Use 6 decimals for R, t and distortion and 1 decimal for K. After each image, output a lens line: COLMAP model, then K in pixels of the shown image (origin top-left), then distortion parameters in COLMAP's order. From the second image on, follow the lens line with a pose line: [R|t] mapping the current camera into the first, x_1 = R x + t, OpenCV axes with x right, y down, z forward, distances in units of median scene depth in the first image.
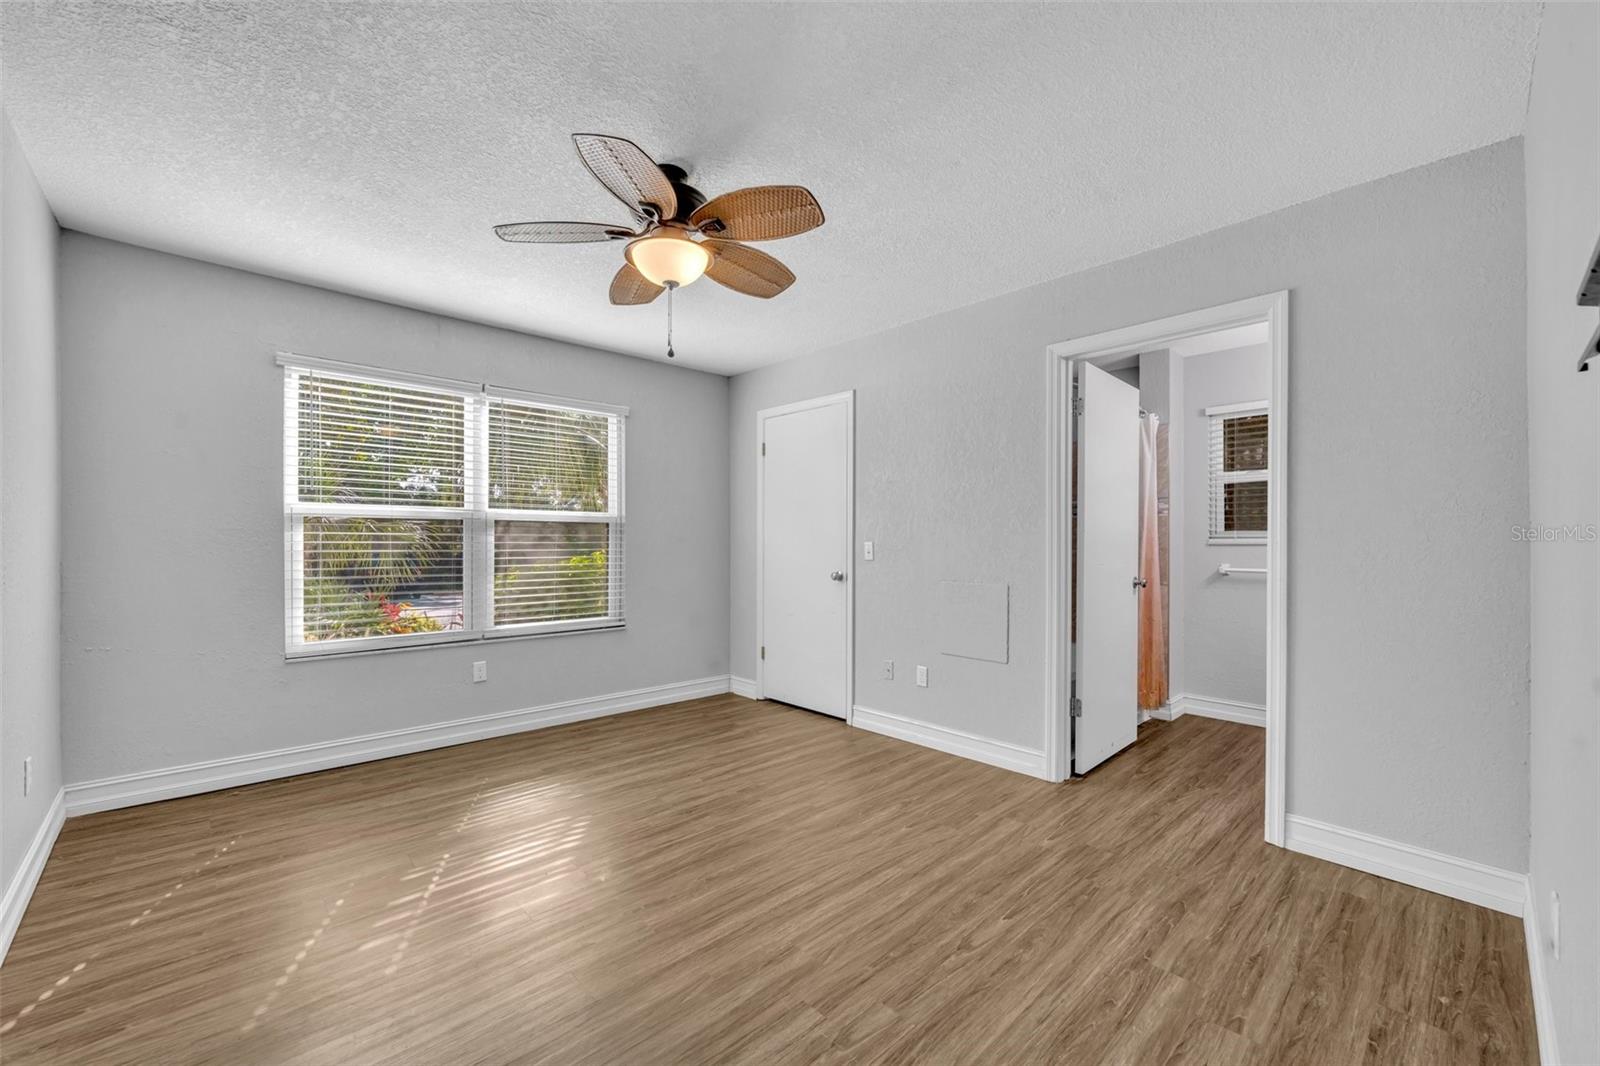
lens RADIAL K [[625.2, 0, 775.5], [0, 625.2, 542.9], [0, 0, 1]] dist [-0.001834, -0.000061]
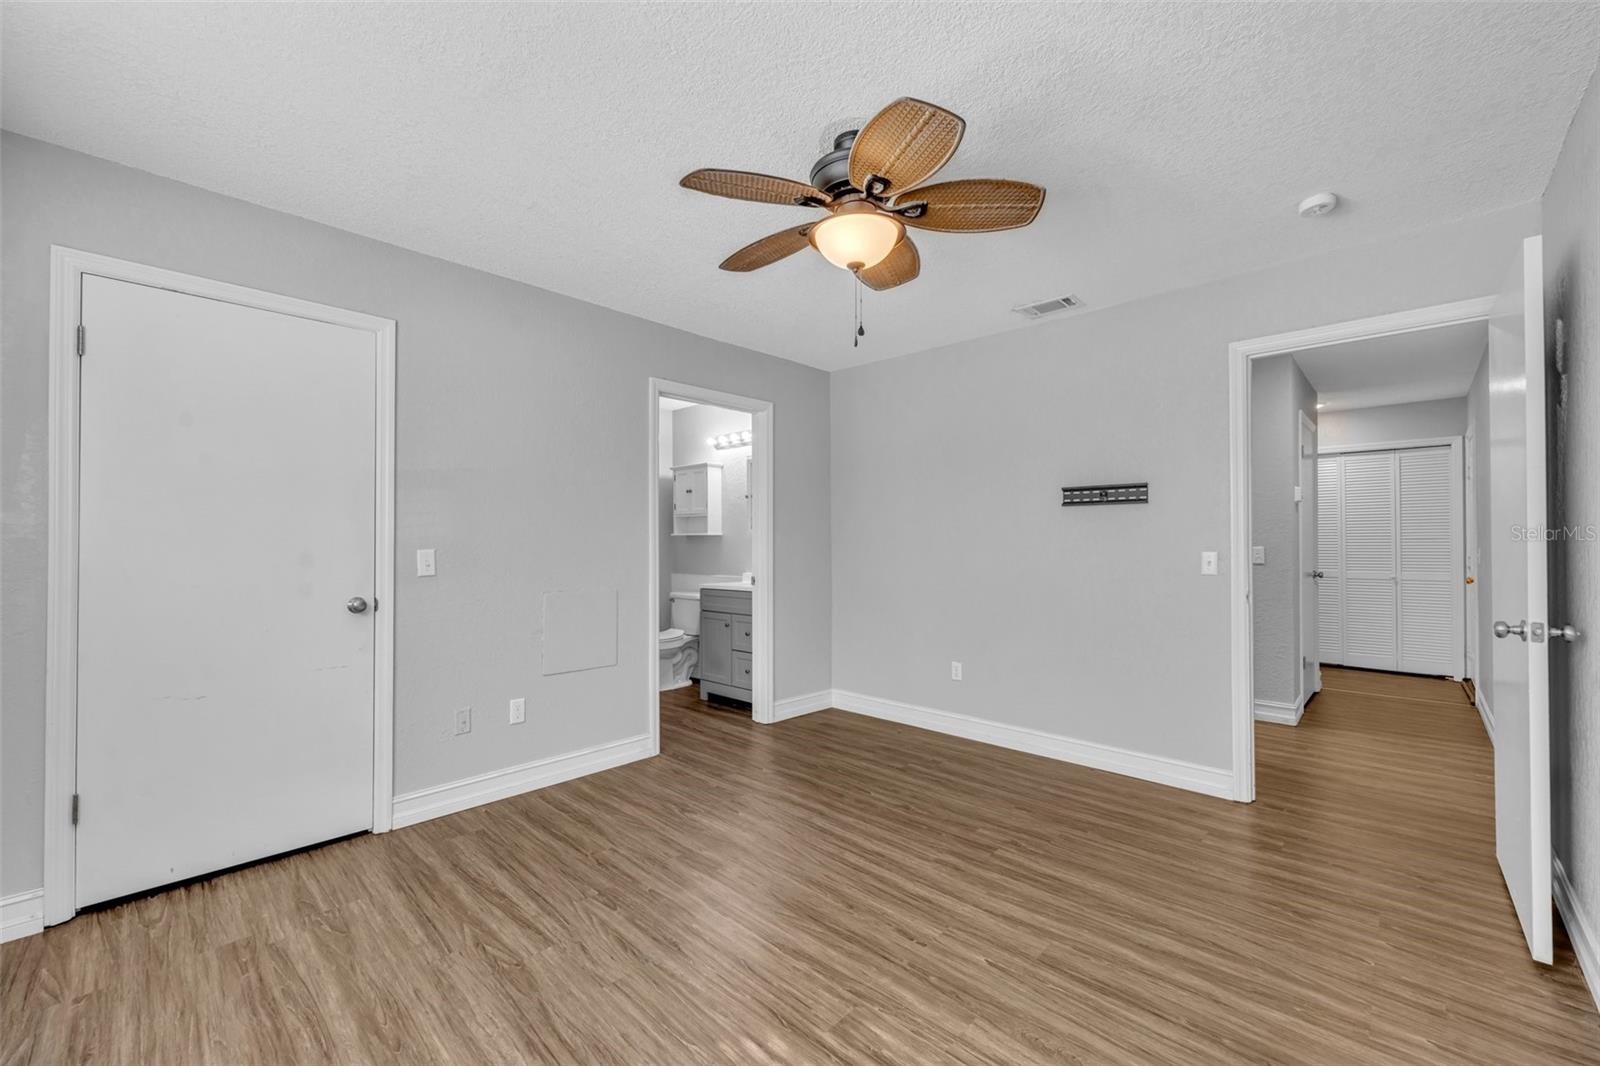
lens RADIAL K [[655.3, 0, 796.5], [0, 655.3, 538.1], [0, 0, 1]] dist [-0.001049, 0.000038]
pose [[-0.070191, 0.004210, 0.997525, -0.765918], [0.002856, 0.999988, -0.004020, -0.013429], [-0.997529, 0.002567, -0.070202, 0.803449]]
